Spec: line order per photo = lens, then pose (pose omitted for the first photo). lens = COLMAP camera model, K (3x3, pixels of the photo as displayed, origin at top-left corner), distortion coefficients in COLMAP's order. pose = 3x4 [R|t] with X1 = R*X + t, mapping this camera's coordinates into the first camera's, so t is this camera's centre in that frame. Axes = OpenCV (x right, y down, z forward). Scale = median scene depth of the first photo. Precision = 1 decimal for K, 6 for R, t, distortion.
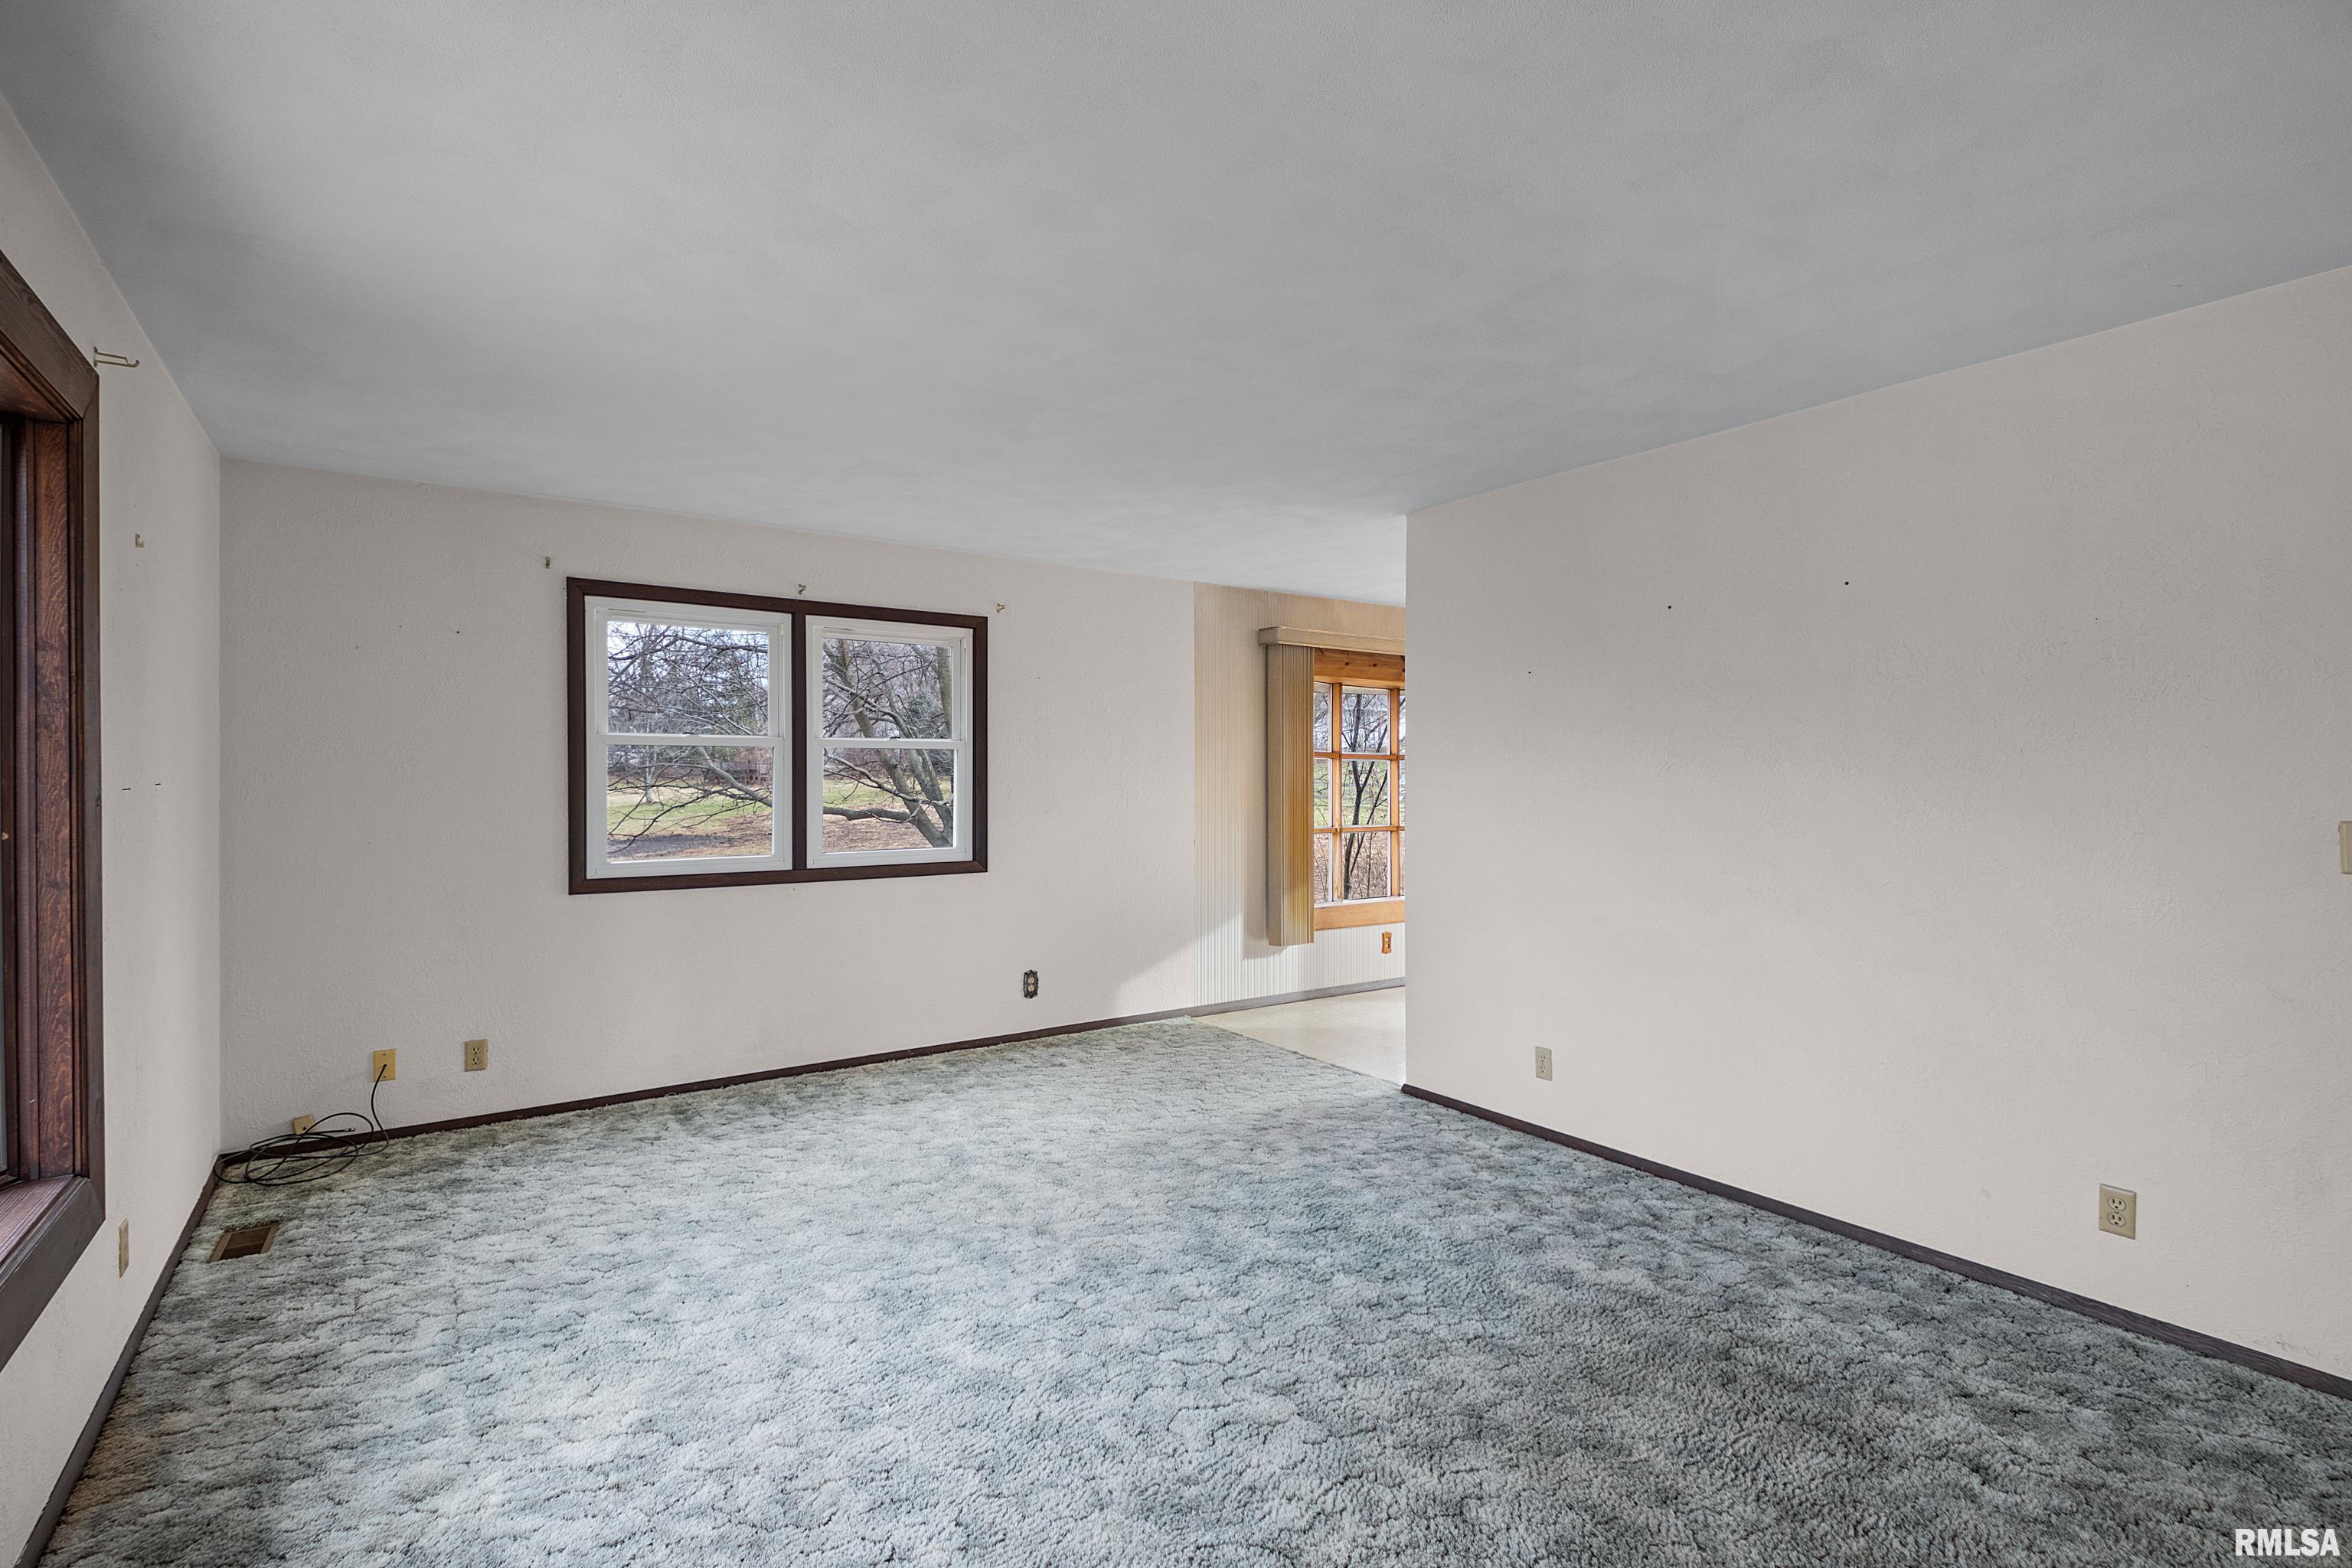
lens RADIAL K [[1085.5, 0, 1176.0], [0, 1085.5, 784.0], [0, 0, 1]] dist [0.056391, -0.031734]
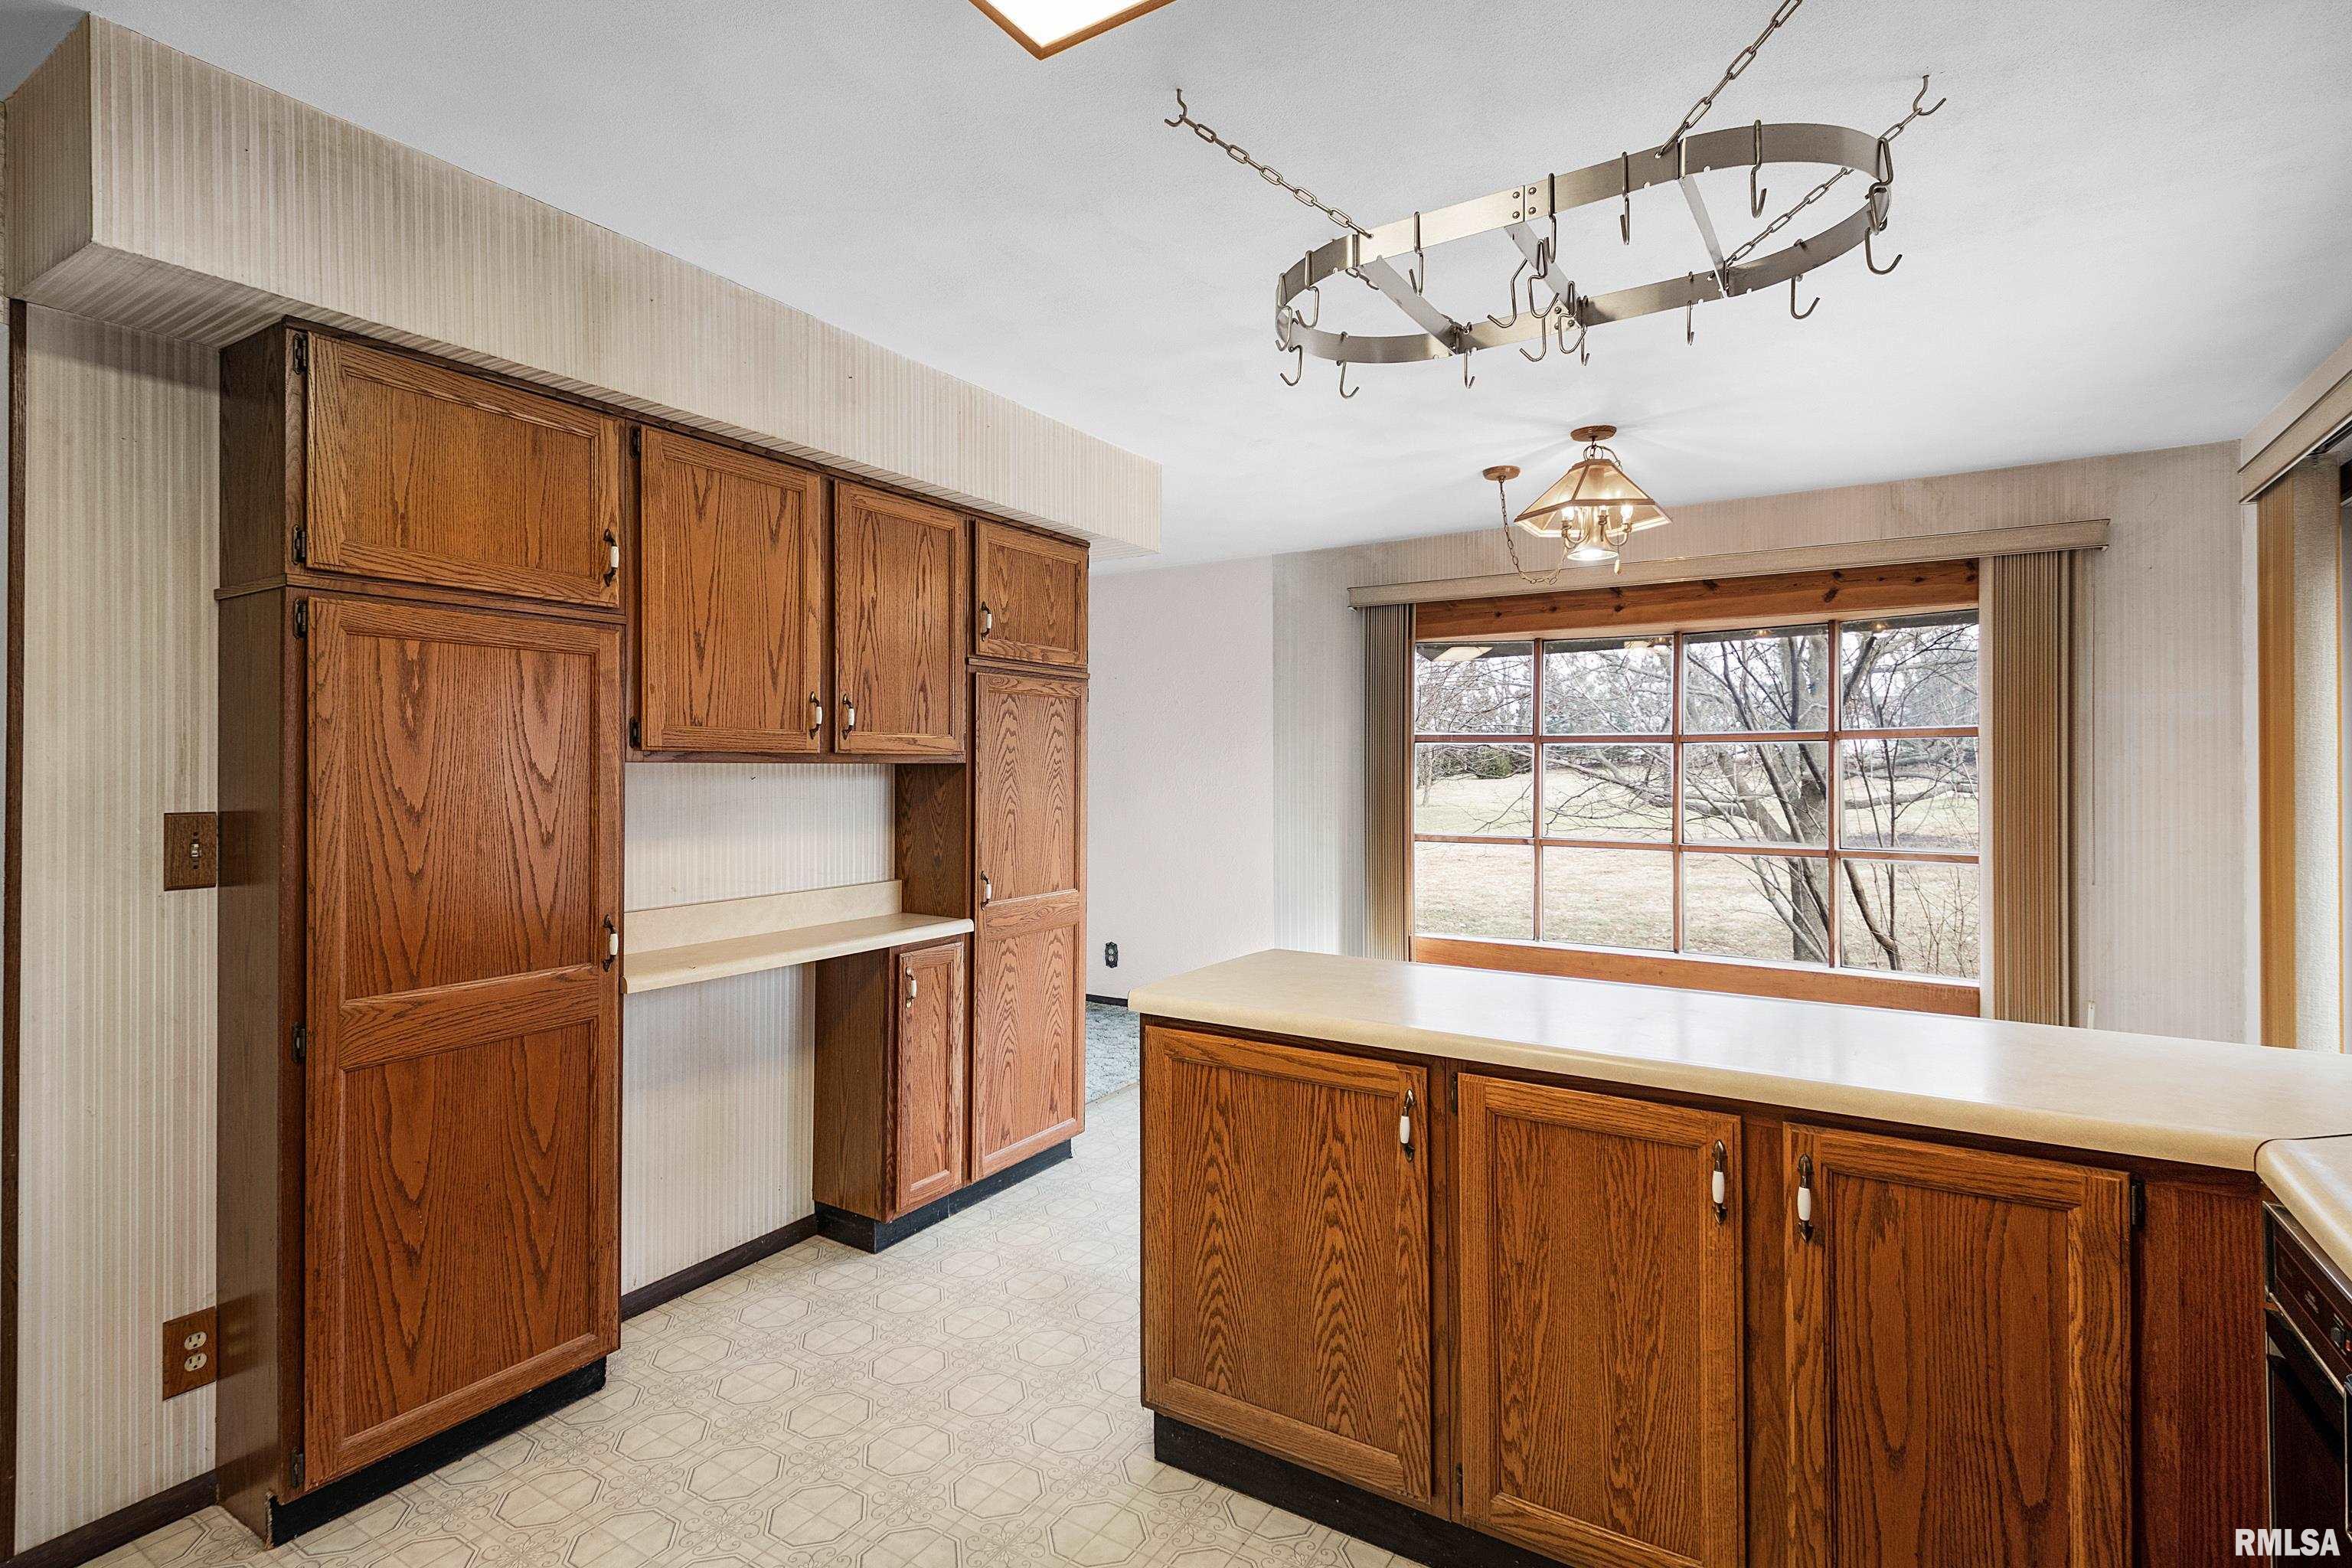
lens RADIAL K [[1097.9, 0, 1137.9], [0, 1097.9, 772.4], [0, 0, 1]] dist [0.048584, -0.032809]
pose [[0.372322, 0.002239, -0.928101, 1.292805], [-0.004682, 0.999989, 0.000534, -0.004498], [0.928092, 0.004147, 0.372328, 0.850315]]
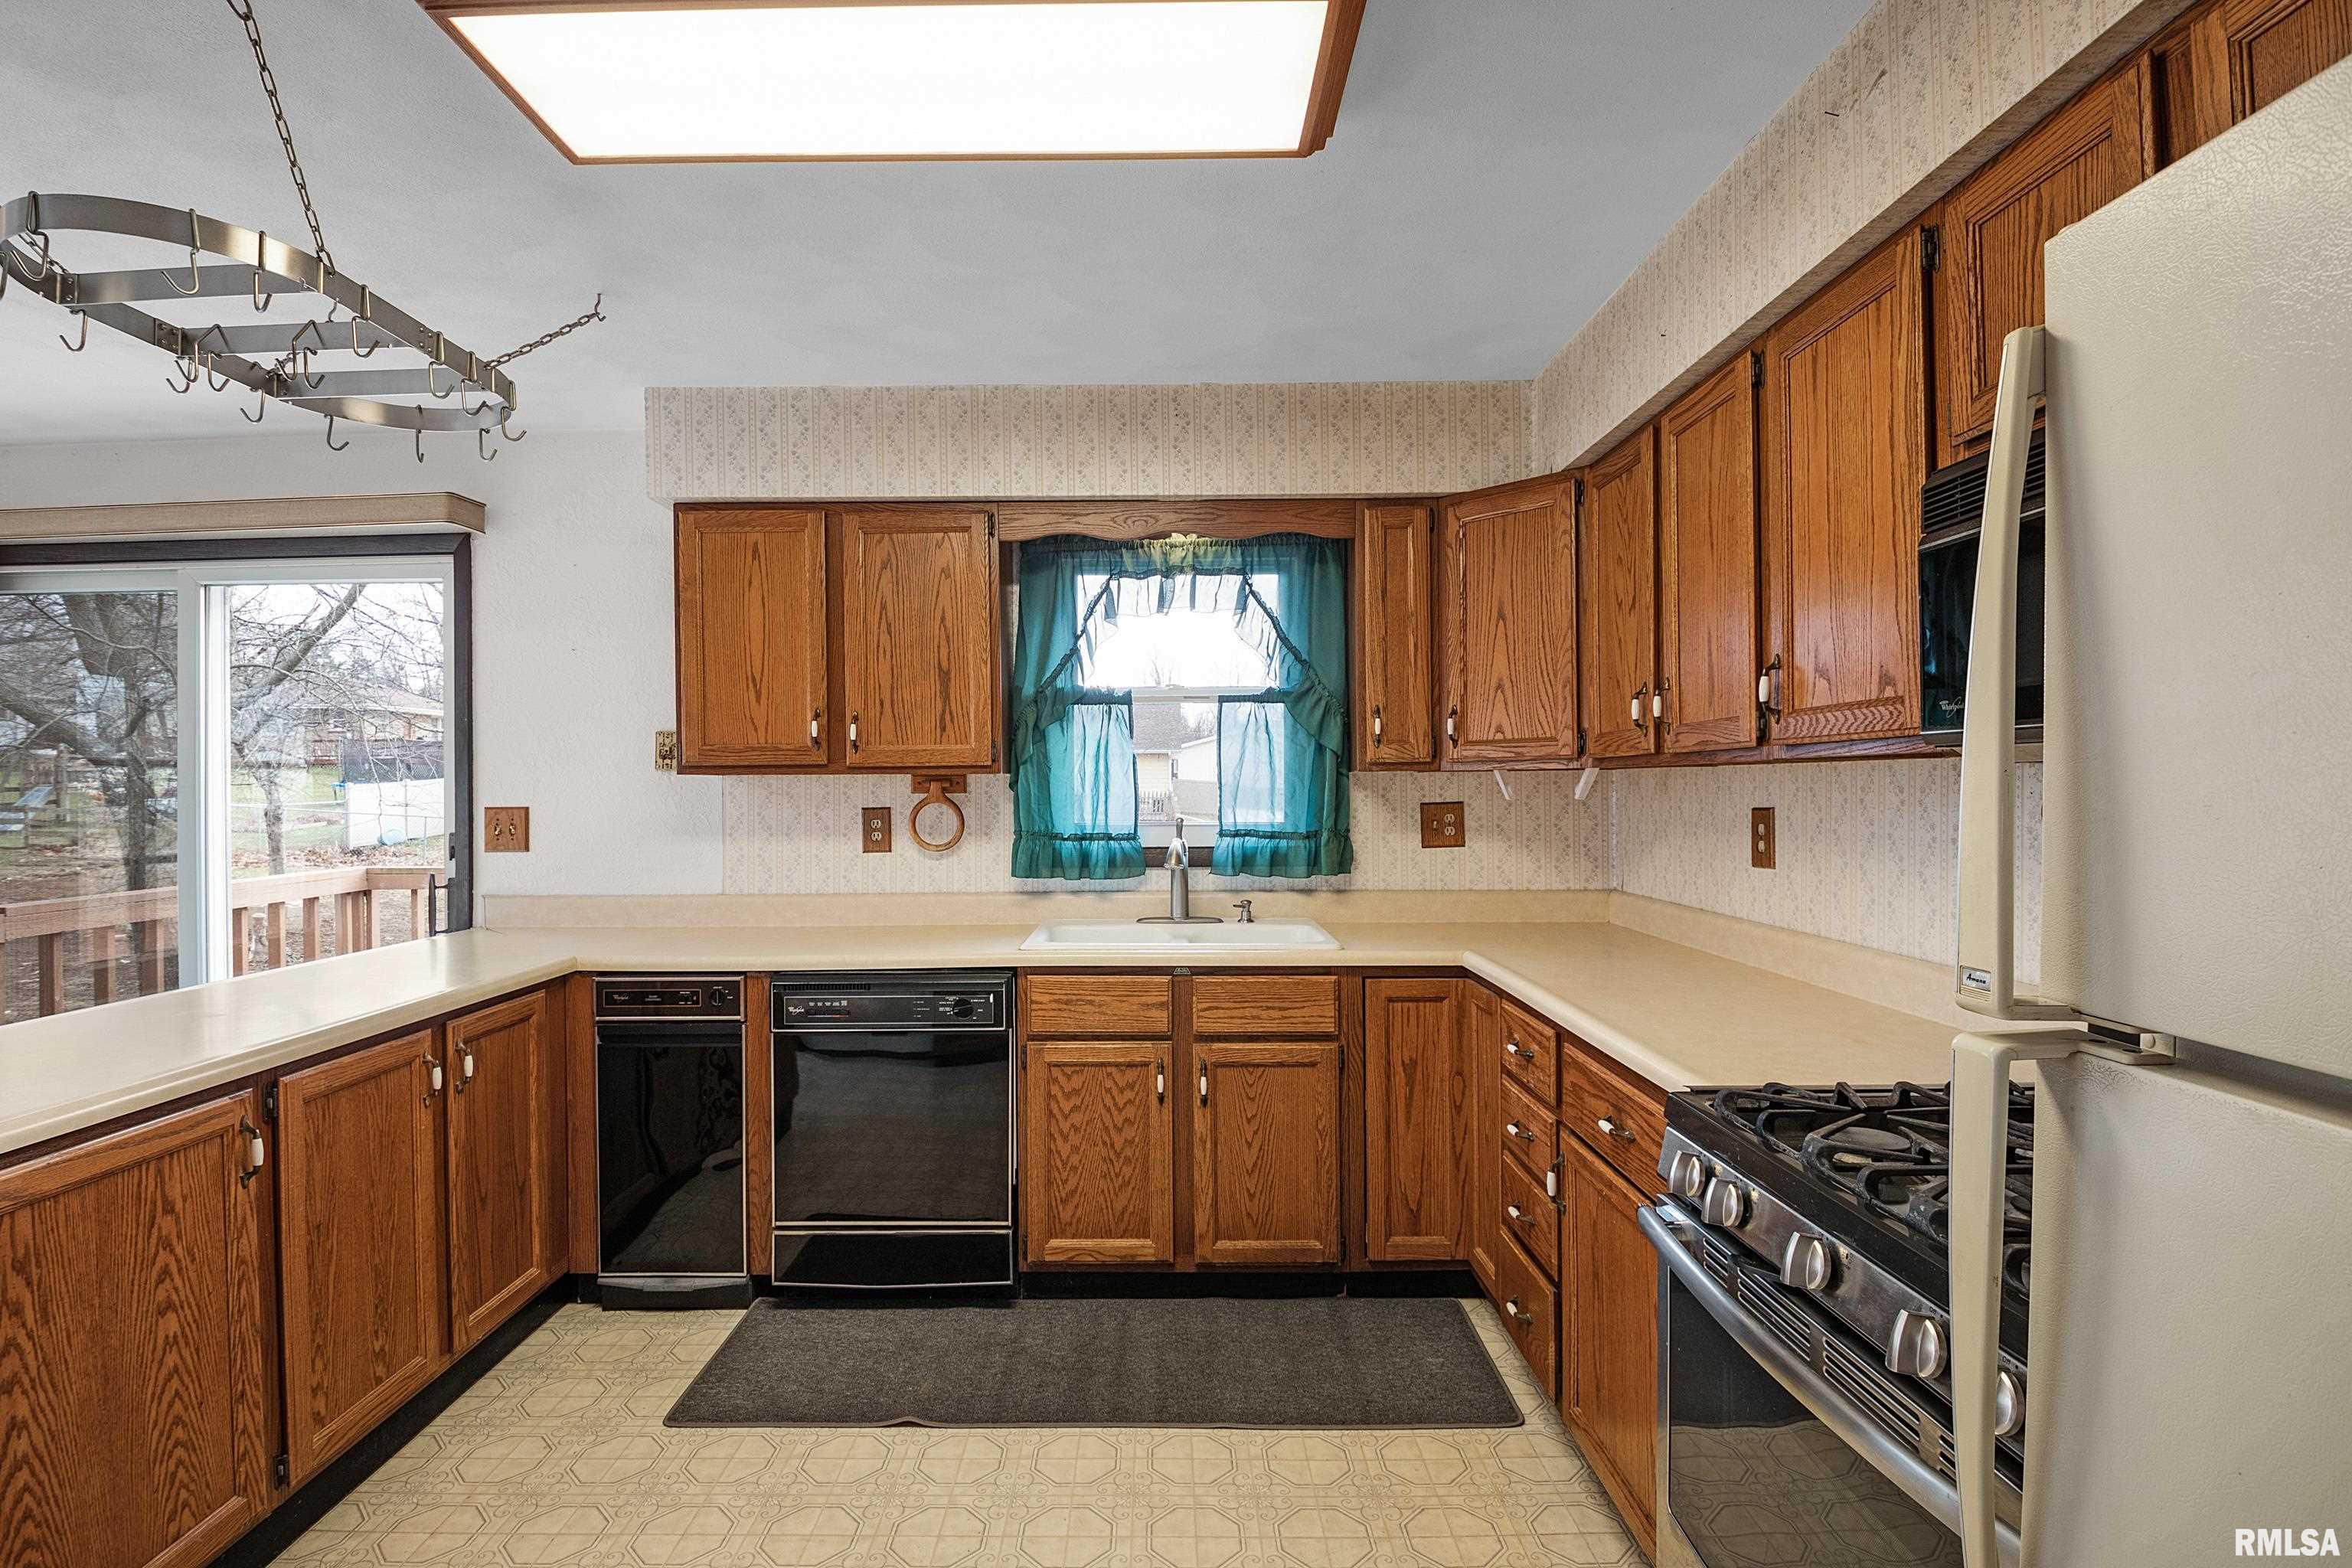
lens RADIAL K [[1132.0, 0, 1160.2], [0, 1132.0, 790.8], [0, 0, 1]] dist [0.024083, -0.000177]
pose [[0.580601, -0.006974, 0.814158, 0.742843], [0.010629, 0.999943, 0.000985, -0.001962], [-0.814119, 0.008082, 0.580642, 0.546941]]
